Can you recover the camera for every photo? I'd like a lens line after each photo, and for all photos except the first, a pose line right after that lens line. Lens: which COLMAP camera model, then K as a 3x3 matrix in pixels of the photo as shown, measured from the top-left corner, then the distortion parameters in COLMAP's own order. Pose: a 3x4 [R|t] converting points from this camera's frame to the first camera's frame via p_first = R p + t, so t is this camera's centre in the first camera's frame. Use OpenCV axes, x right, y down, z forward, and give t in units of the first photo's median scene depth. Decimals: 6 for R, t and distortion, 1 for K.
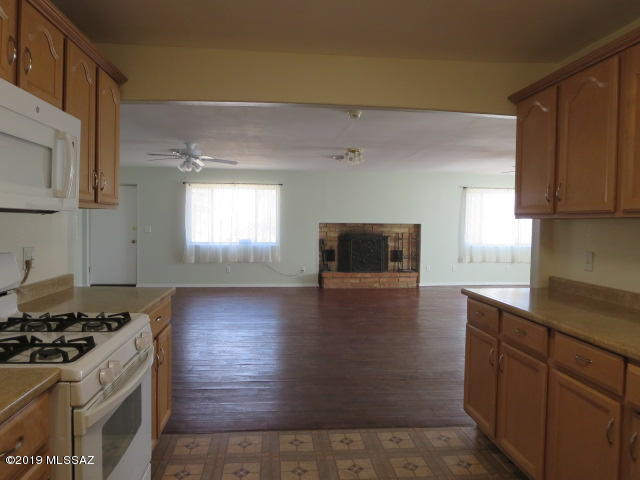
lens RADIAL K [[455.6, 0, 320.0], [0, 455.6, 240.0], [0, 0, 1]] dist [-0.030323, 0.010201]
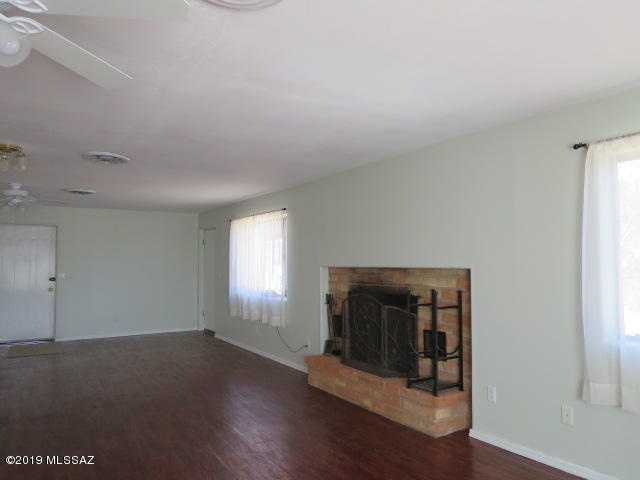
lens RADIAL K [[455.6, 0, 320.0], [0, 455.6, 240.0], [0, 0, 1]] dist [-0.030323, 0.010201]
pose [[0.452946, -0.055644, -0.889800, 0.504854], [-0.018787, 0.997233, -0.071925, -0.029531], [0.891340, 0.049295, 0.450647, 0.727199]]
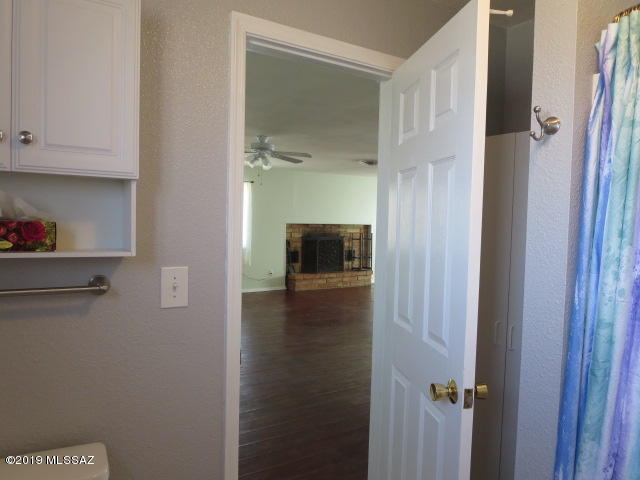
lens RADIAL K [[455.6, 0, 320.0], [0, 455.6, 240.0], [0, 0, 1]] dist [-0.030323, 0.010201]
pose [[0.889807, -0.009694, 0.456234, -0.373981], [0.003686, 0.999894, 0.014057, -0.015534], [-0.456322, -0.010826, 0.889749, 0.108378]]
